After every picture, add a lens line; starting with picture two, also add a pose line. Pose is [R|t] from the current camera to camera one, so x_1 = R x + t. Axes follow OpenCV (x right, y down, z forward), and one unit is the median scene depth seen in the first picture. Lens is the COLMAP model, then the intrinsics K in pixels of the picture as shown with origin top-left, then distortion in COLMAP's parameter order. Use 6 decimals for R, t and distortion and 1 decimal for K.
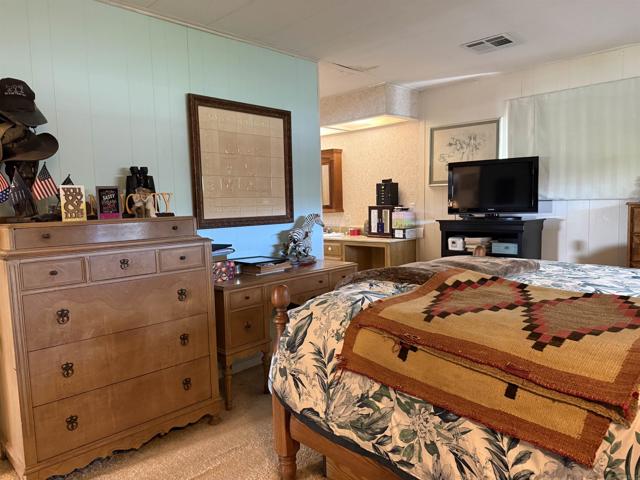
lens RADIAL K [[450.9, 0, 317.3], [0, 450.9, 241.8], [0, 0, 1]] dist [0.098697, -0.137260]
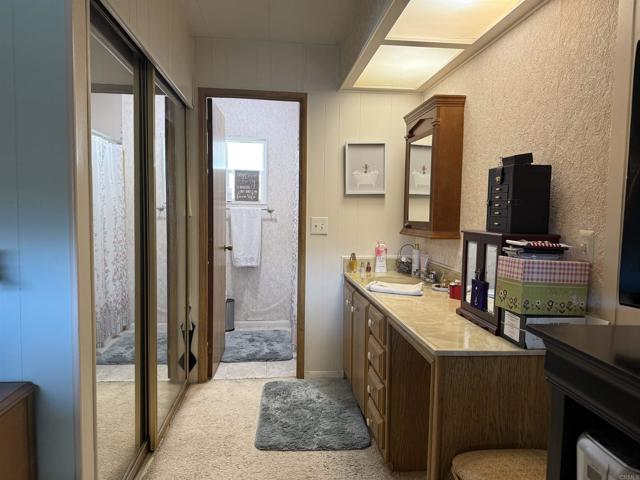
lens RADIAL K [[450.9, 0, 317.3], [0, 450.9, 241.8], [0, 0, 1]] dist [0.098697, -0.137260]
pose [[0.767141, 0.084473, -0.635893, 0.291220], [-0.096080, 0.995240, 0.016299, -0.072149], [0.634243, 0.048593, 0.771605, 0.710147]]
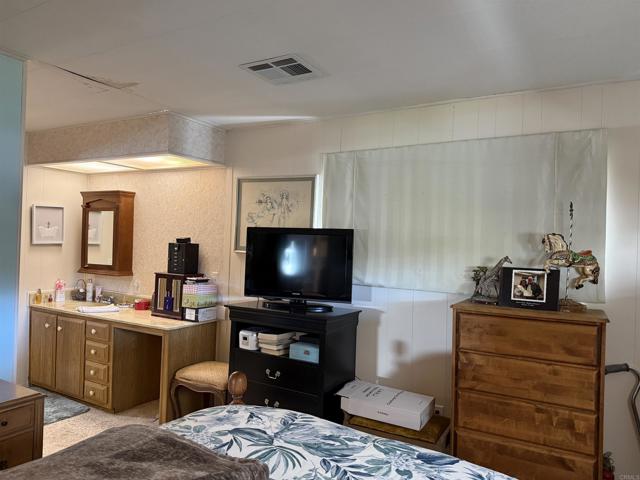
lens RADIAL K [[450.9, 0, 317.3], [0, 450.9, 241.8], [0, 0, 1]] dist [0.098697, -0.137260]
pose [[0.965395, 0.063912, 0.252840, 0.196894], [-0.040195, 0.994386, -0.097884, -0.075170], [-0.257676, 0.084334, 0.962544, 0.244358]]
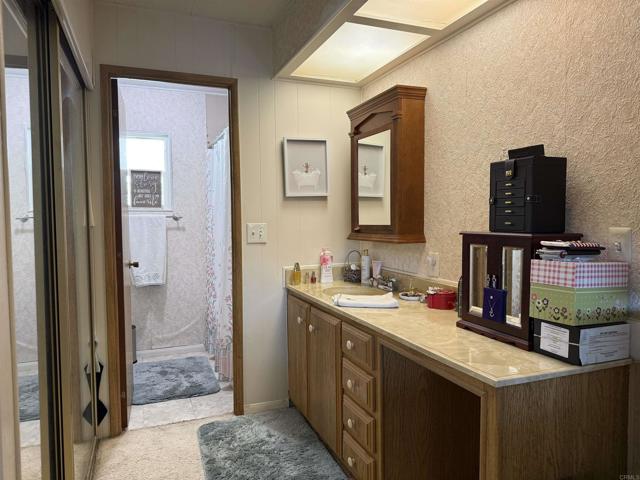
lens RADIAL K [[450.9, 0, 317.3], [0, 450.9, 241.8], [0, 0, 1]] dist [0.098697, -0.137260]
pose [[0.911333, 0.043398, -0.409377, 0.171124], [-0.057137, 0.998137, -0.021383, -0.066270], [0.407686, 0.042878, 0.912115, 0.731858]]
